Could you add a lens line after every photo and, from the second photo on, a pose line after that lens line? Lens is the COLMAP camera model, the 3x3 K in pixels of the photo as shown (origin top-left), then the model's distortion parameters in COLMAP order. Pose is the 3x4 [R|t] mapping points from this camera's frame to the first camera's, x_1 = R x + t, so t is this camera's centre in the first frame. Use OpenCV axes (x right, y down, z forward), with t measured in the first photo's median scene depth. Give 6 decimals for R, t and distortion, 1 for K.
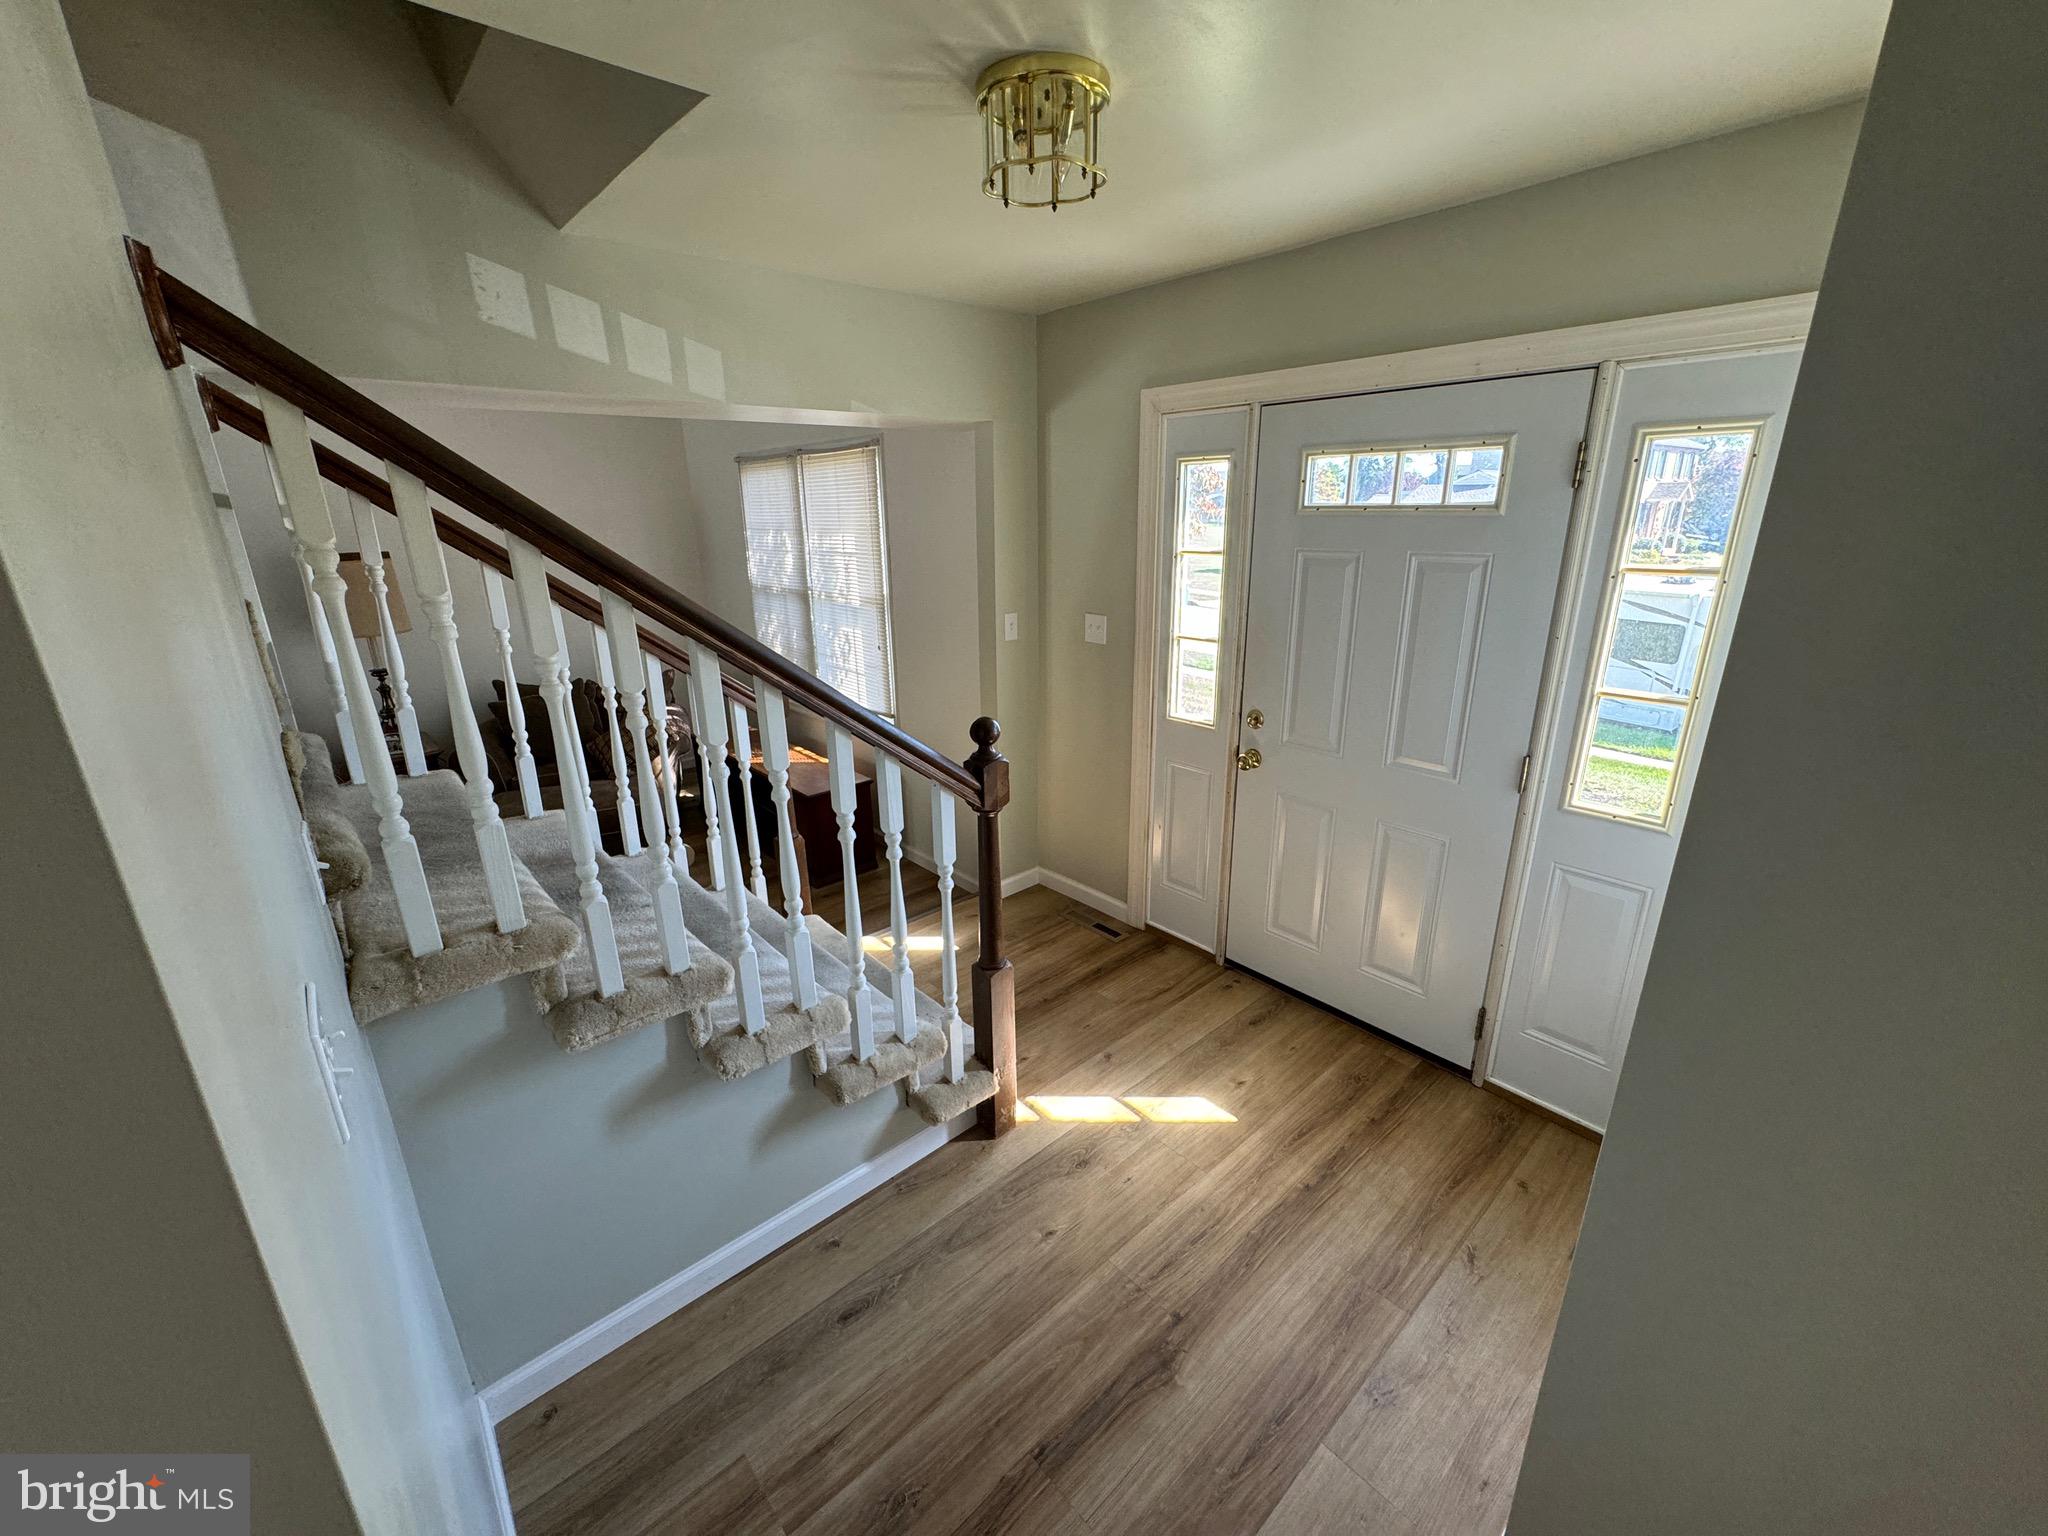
lens RADIAL K [[819.4, 0, 1027.7], [0, 819.4, 769.1], [0, 0, 1]] dist [0.004271, -0.000513]
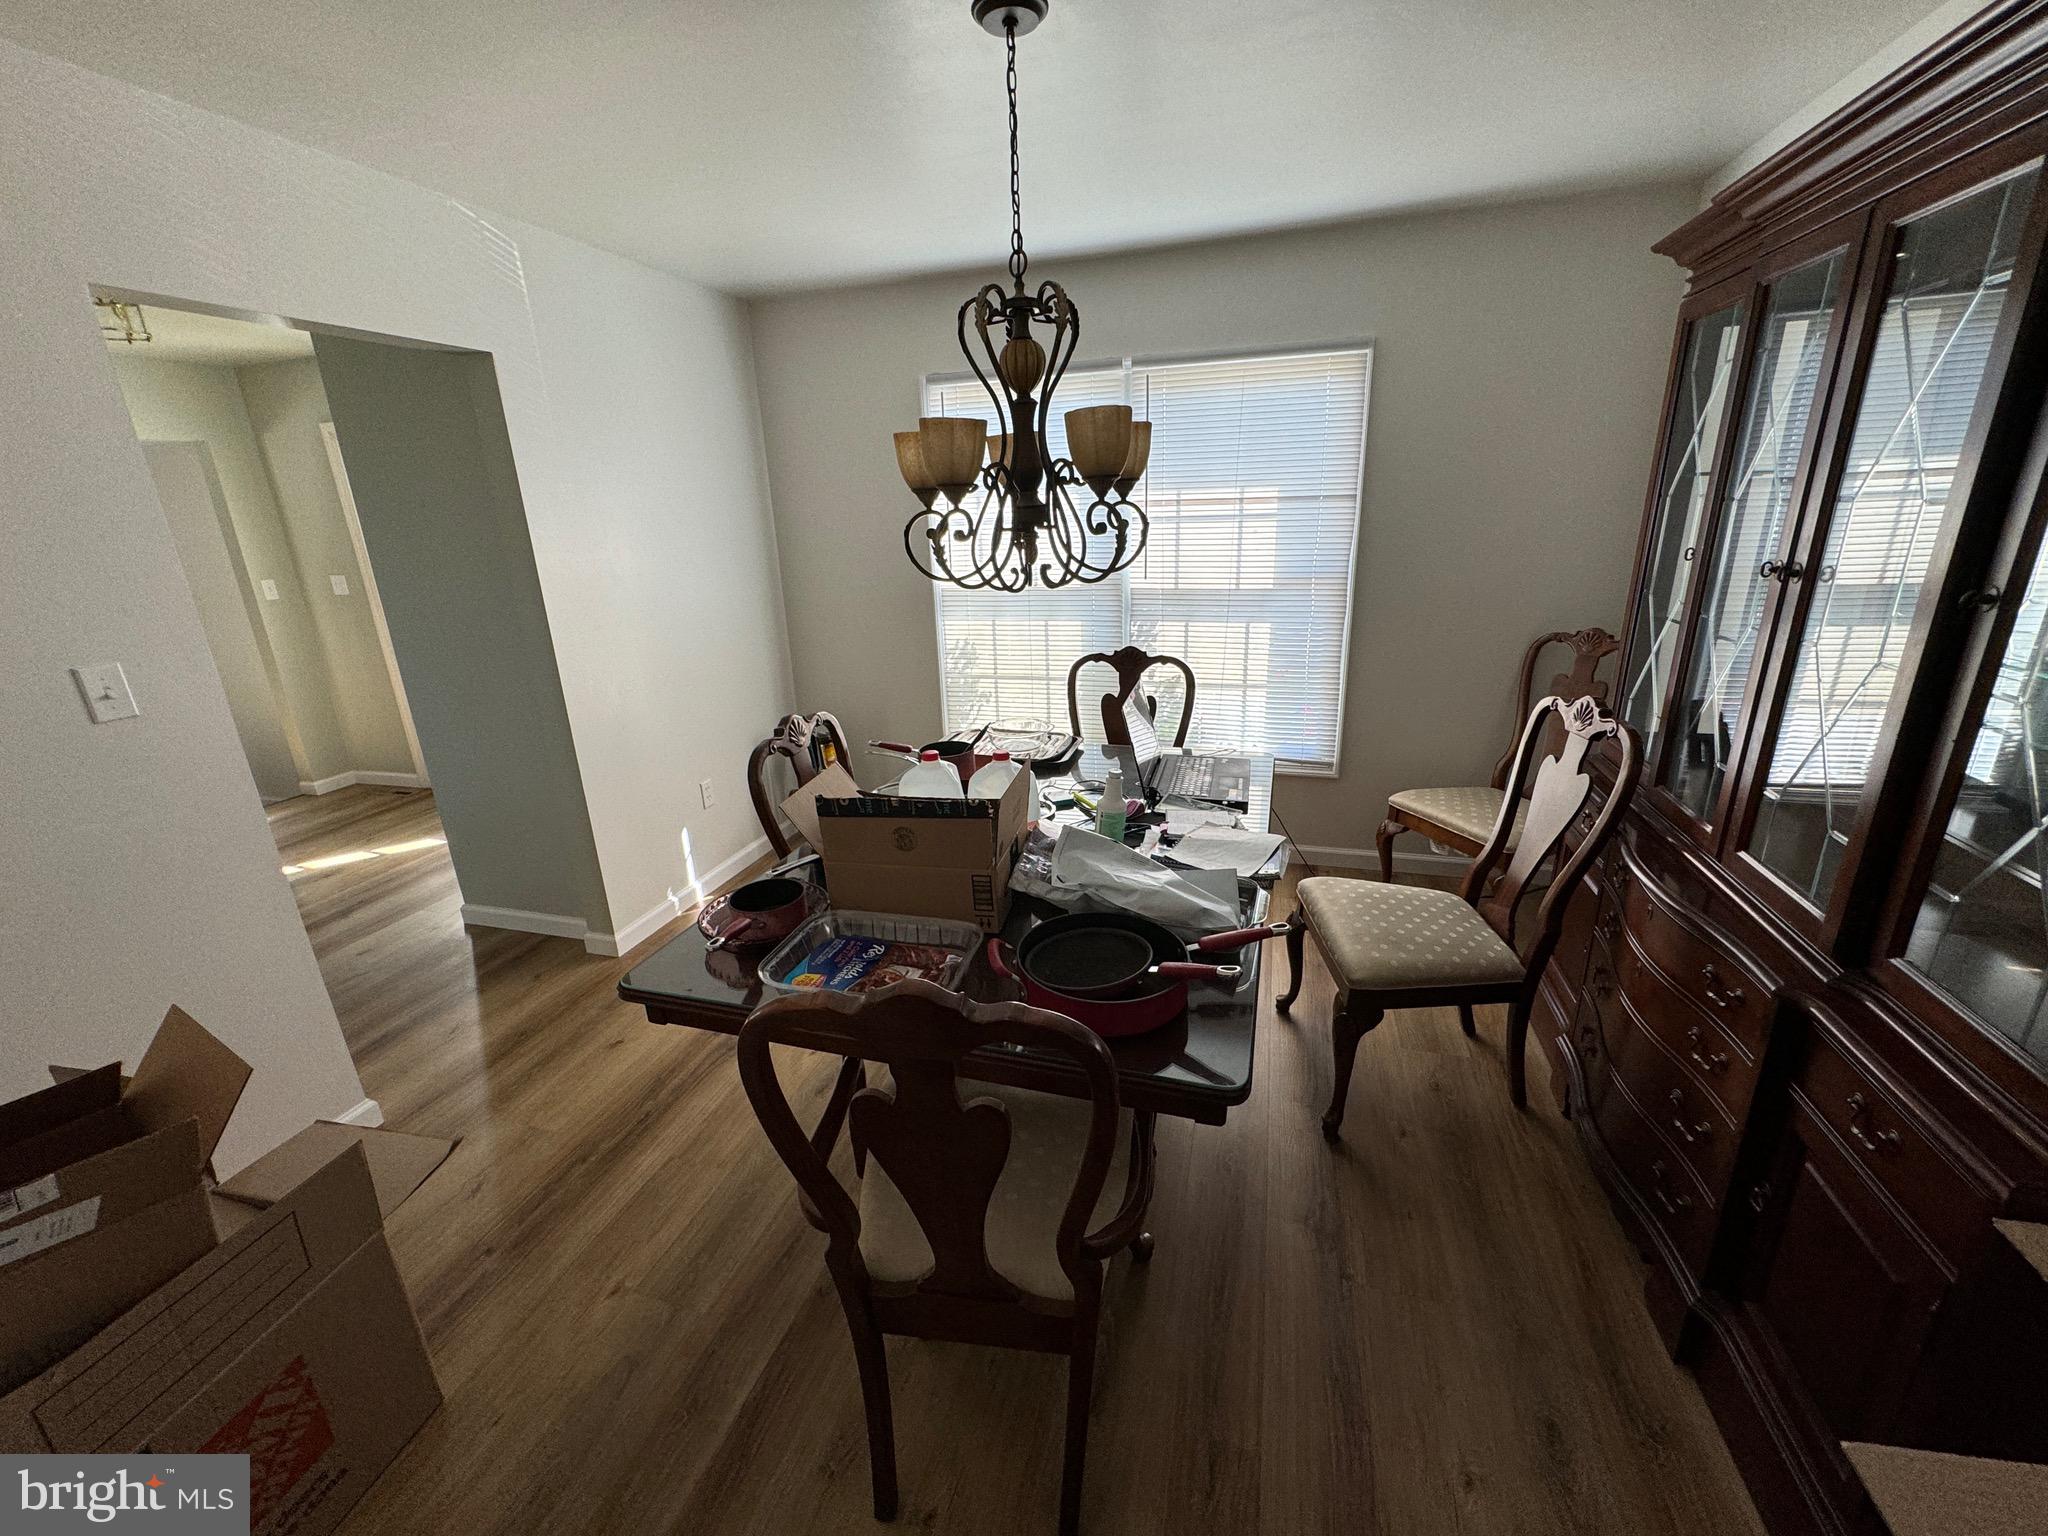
lens RADIAL K [[819.4, 0, 1025.7], [0, 819.4, 766.7], [0, 0, 1]] dist [0.004271, -0.000513]
pose [[0.849030, -0.178129, 0.497412, 0.336534], [0.183159, 0.982304, 0.039141, 0.312260], [-0.495582, 0.057873, 0.866631, -0.846480]]
